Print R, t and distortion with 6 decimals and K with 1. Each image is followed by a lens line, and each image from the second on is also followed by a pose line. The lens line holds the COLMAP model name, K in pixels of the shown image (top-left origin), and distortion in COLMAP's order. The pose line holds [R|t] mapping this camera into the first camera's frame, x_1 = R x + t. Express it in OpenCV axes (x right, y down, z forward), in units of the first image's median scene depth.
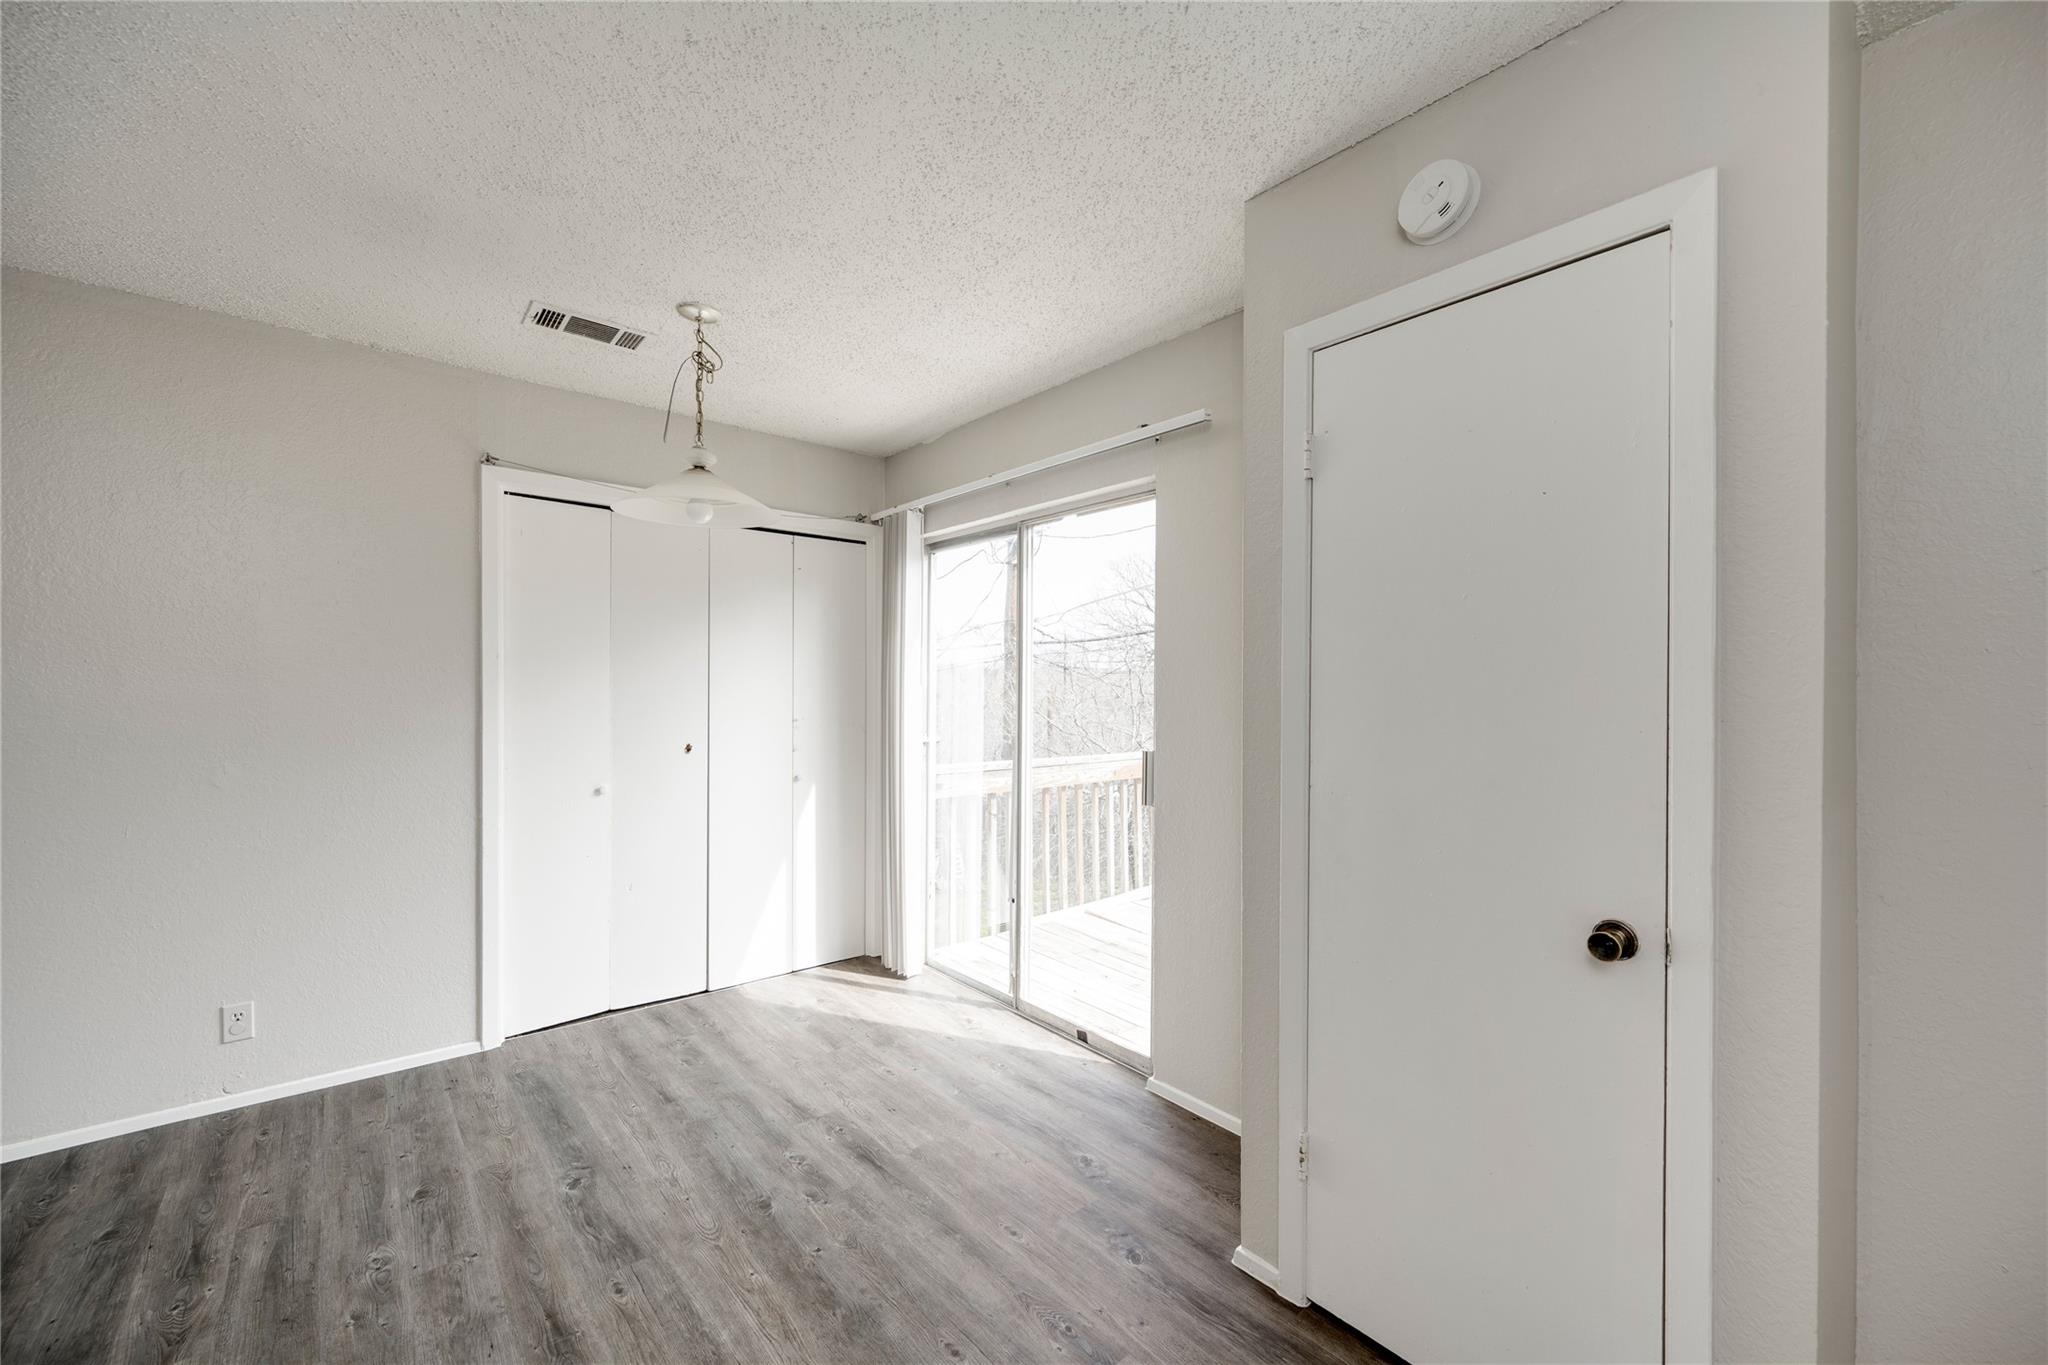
lens RADIAL K [[811.9, 0, 1036.4], [0, 811.9, 690.1], [0, 0, 1]] dist [-0.009250, 0.000062]
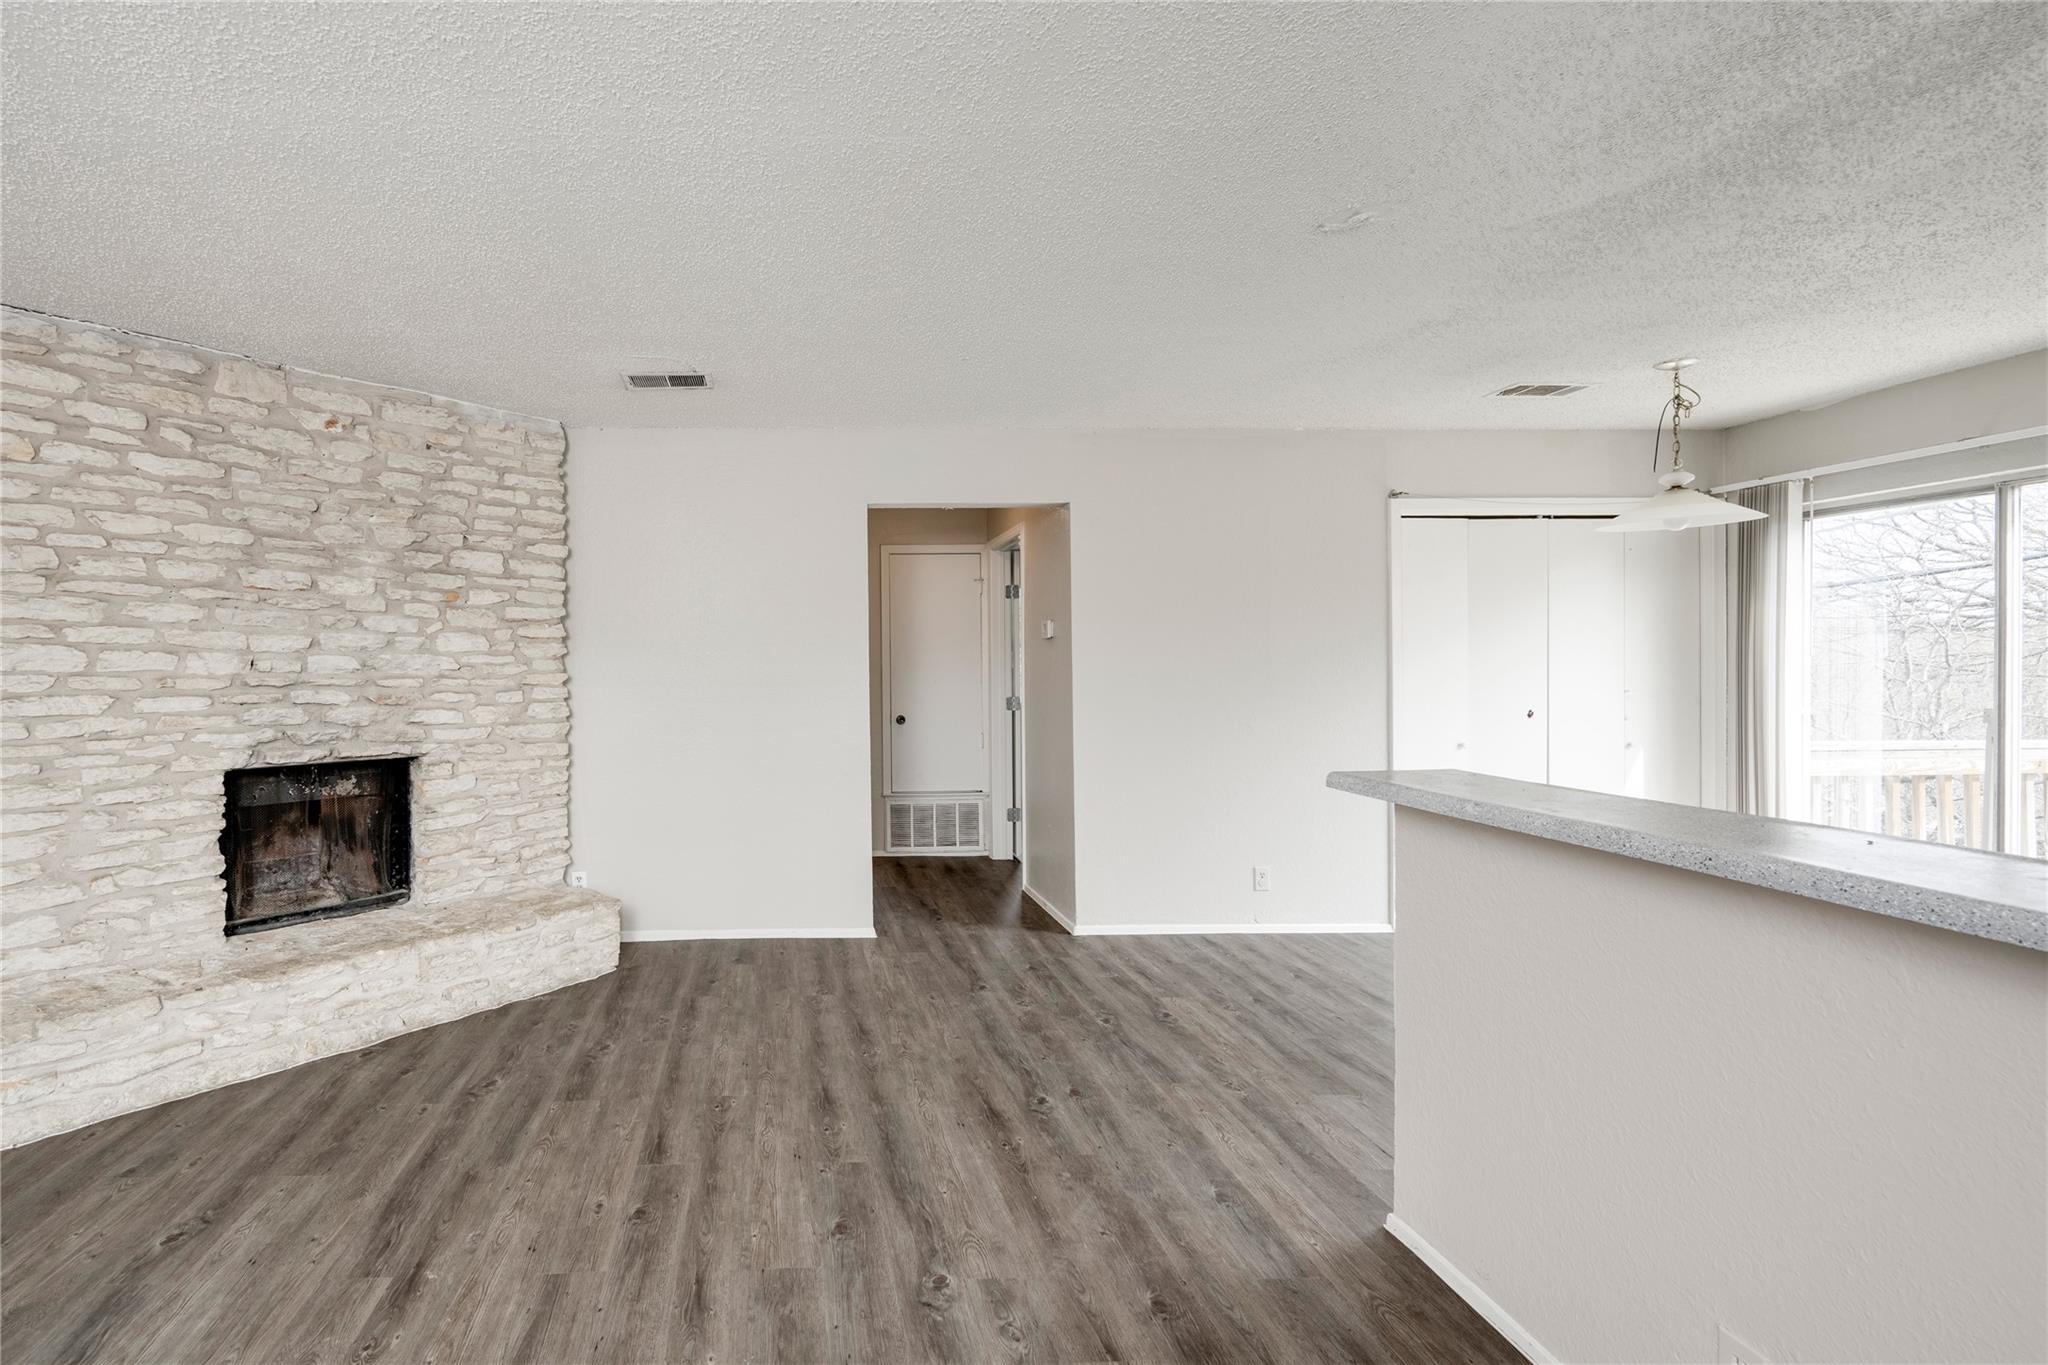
lens RADIAL K [[930.3, 0, 786.6], [0, 930.3, 661.9], [0, 0, 1]] dist [0.005720, 0.000217]
pose [[0.768242, -0.012029, -0.640046, -0.446751], [0.009216, 0.999928, -0.007730, -0.001748], [0.640093, 0.000040, 0.768298, -0.815696]]
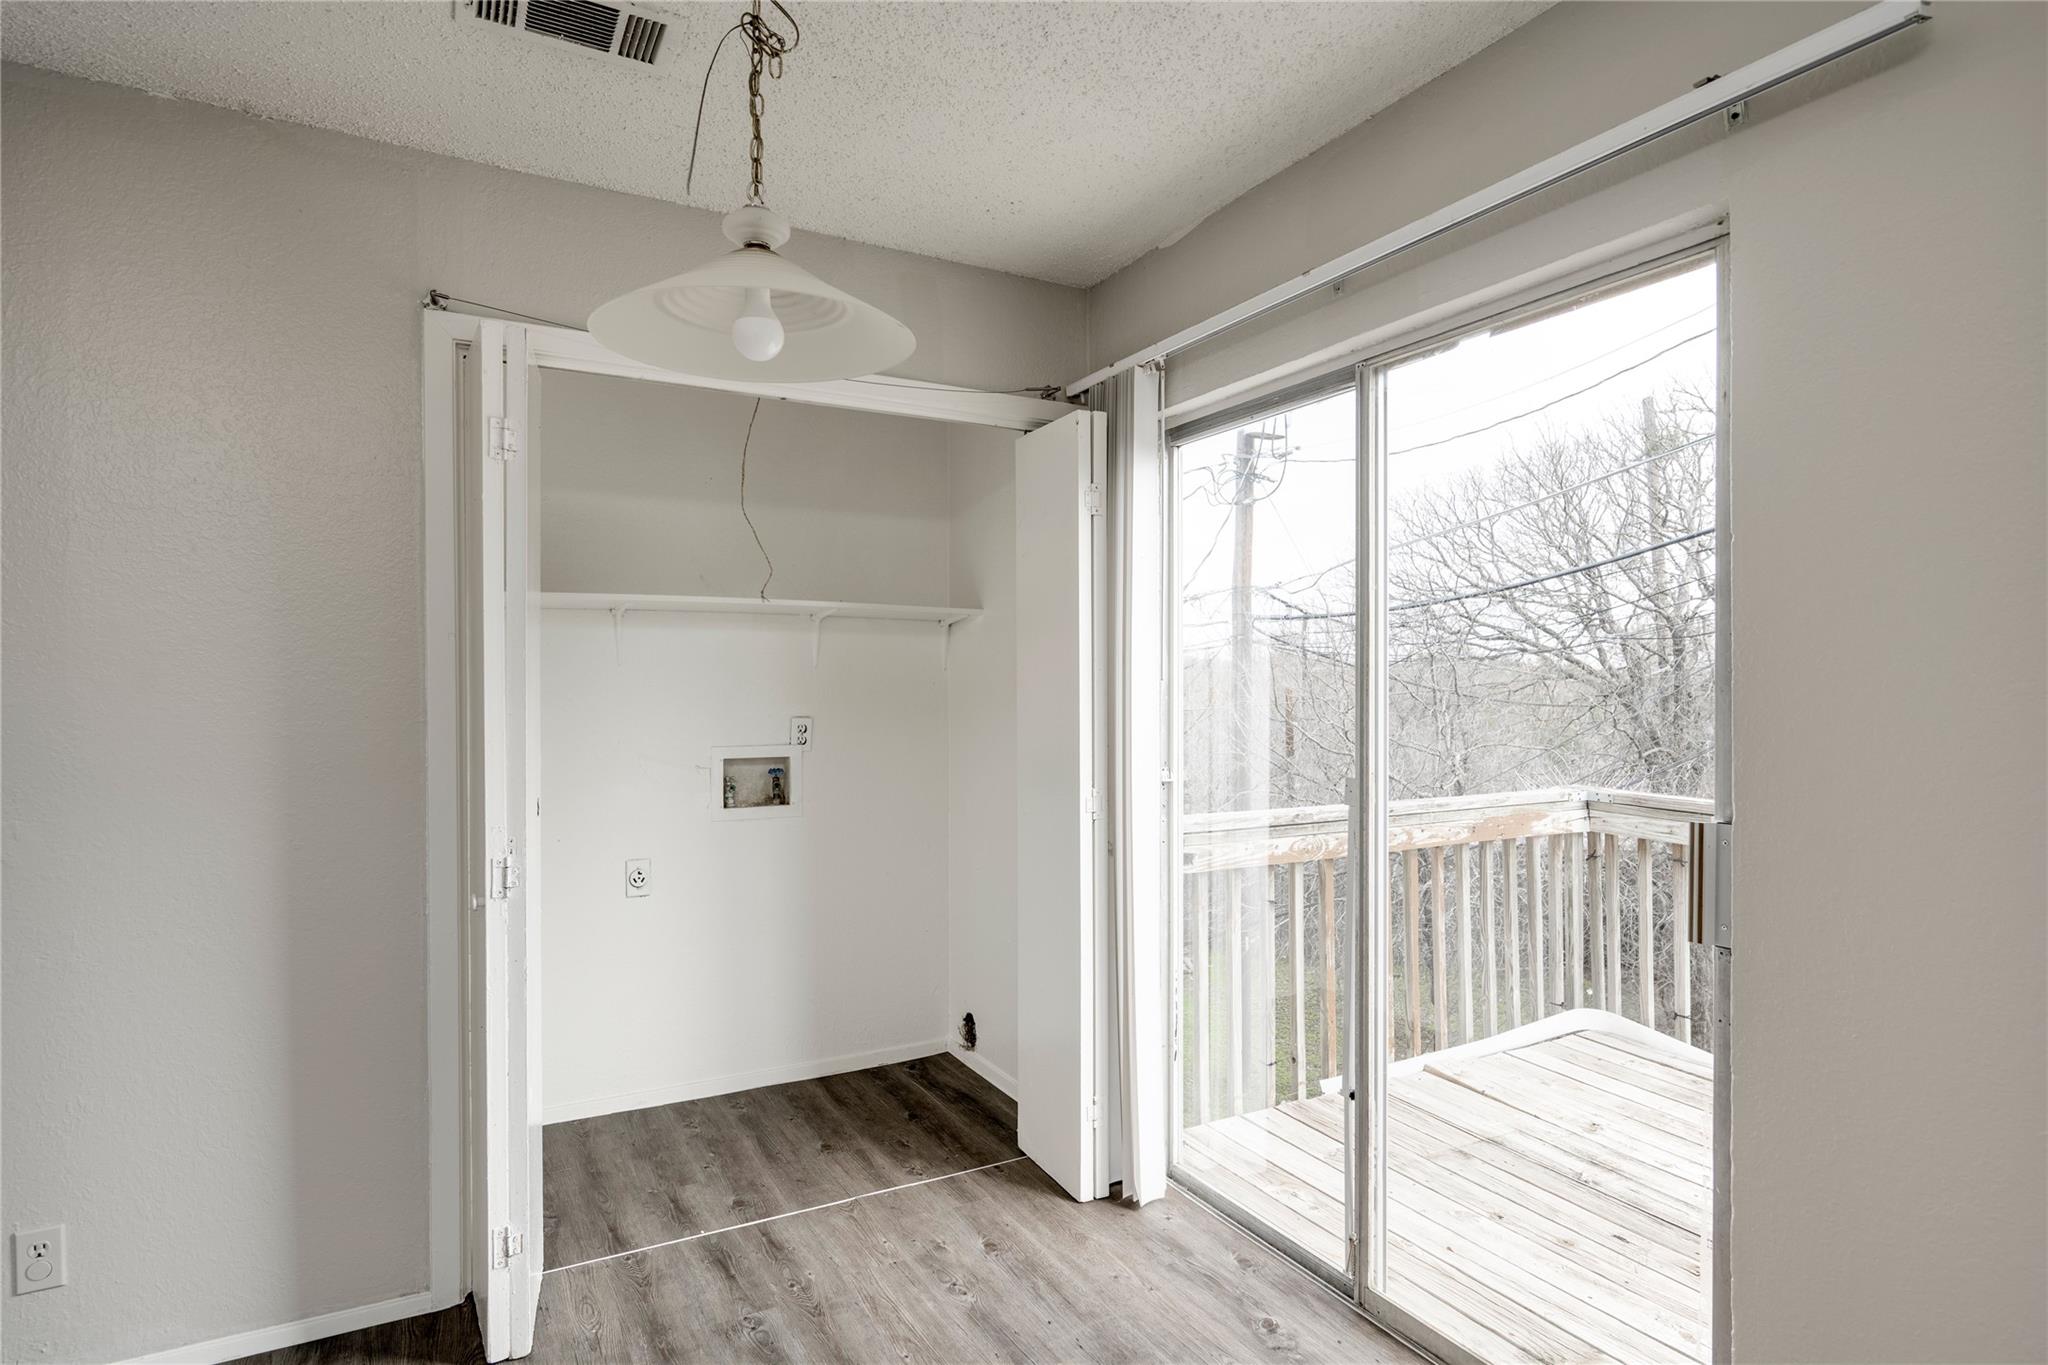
lens RADIAL K [[1091.8, 0, 1030.2], [0, 1091.8, 689.1], [0, 0, 1]] dist [-0.003564, -0.000412]
pose [[0.978721, -0.007440, -0.205062, -0.092950], [0.007415, 0.999972, -0.000890, -0.000351], [0.205063, -0.000649, 0.978748, 0.302778]]
